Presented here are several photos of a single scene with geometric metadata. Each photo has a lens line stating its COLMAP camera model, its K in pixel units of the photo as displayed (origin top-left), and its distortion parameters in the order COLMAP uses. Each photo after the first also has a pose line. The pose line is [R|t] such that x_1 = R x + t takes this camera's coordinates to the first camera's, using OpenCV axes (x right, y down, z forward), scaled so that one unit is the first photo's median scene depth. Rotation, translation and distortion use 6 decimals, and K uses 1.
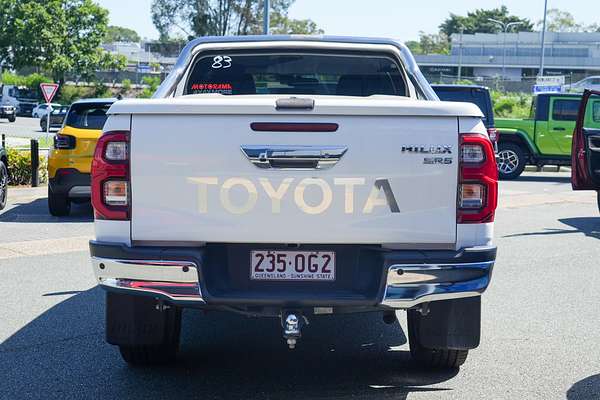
lens RADIAL K [[765.9, 0, 299.8], [0, 765.9, 203.2], [0, 0, 1]] dist [0.006258, 0.000000]
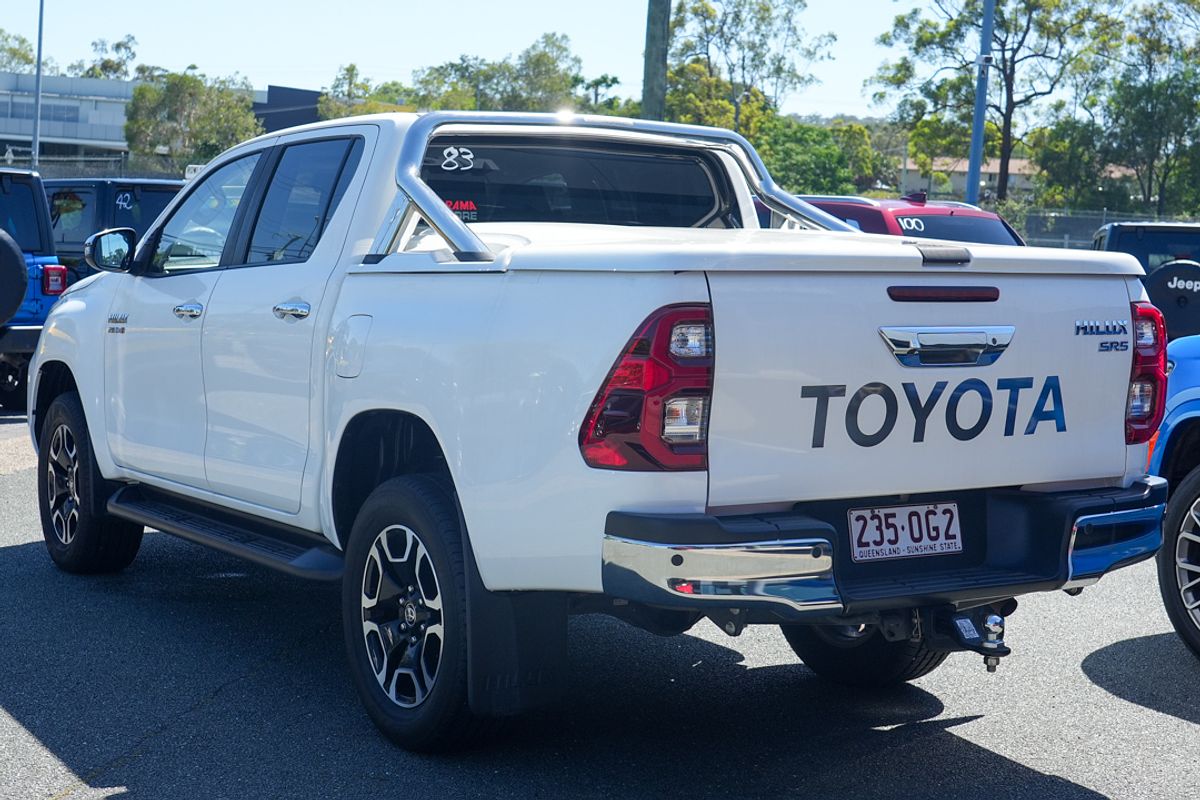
lens RADIAL K [[1401.6, 0, 600.4], [0, 1401.6, 393.8], [0, 0, 1]] dist [0.033865, 0.000000]
pose [[0.899285, -0.035343, 0.435933, -0.680297], [0.038045, 0.999273, 0.002533, -0.034481], [-0.435706, 0.014308, 0.899975, 0.144739]]
